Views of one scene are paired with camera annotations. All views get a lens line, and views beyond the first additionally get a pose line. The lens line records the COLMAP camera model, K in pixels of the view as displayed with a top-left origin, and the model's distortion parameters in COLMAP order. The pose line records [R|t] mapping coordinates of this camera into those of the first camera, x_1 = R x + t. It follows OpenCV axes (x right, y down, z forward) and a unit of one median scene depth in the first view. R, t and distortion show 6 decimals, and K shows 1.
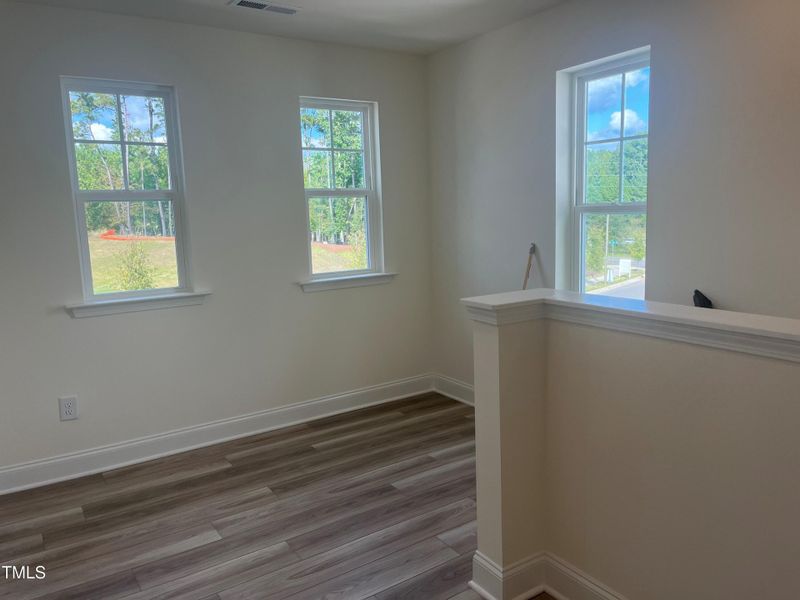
lens RADIAL K [[610.2, 0, 400.6], [0, 610.2, 301.6], [0, 0, 1]] dist [-0.004615, -0.004228]
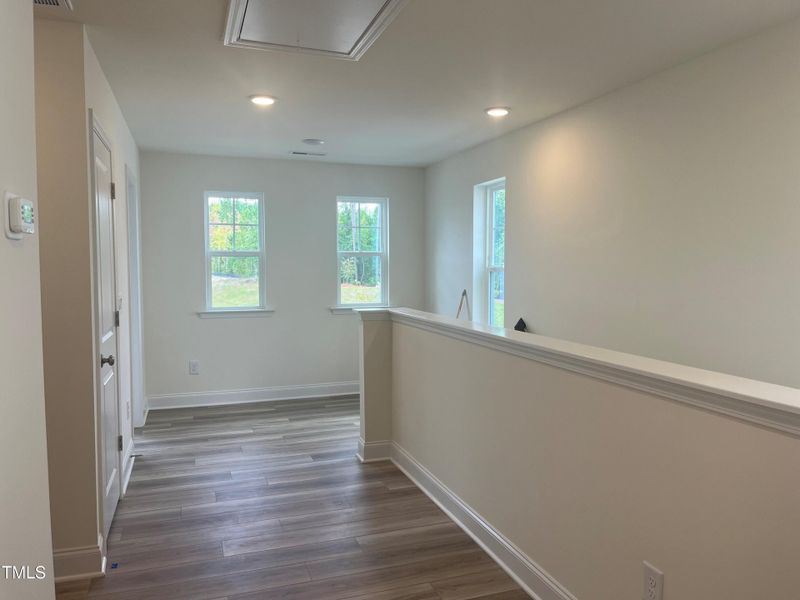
lens RADIAL K [[610.2, 0, 400.7], [0, 610.2, 299.4], [0, 0, 1]] dist [-0.004615, -0.004228]
pose [[0.968778, 0.044058, -0.243985, 0.480900], [-0.064703, 0.994909, -0.077257, 0.070271], [0.239339, 0.090631, 0.966697, -0.623713]]
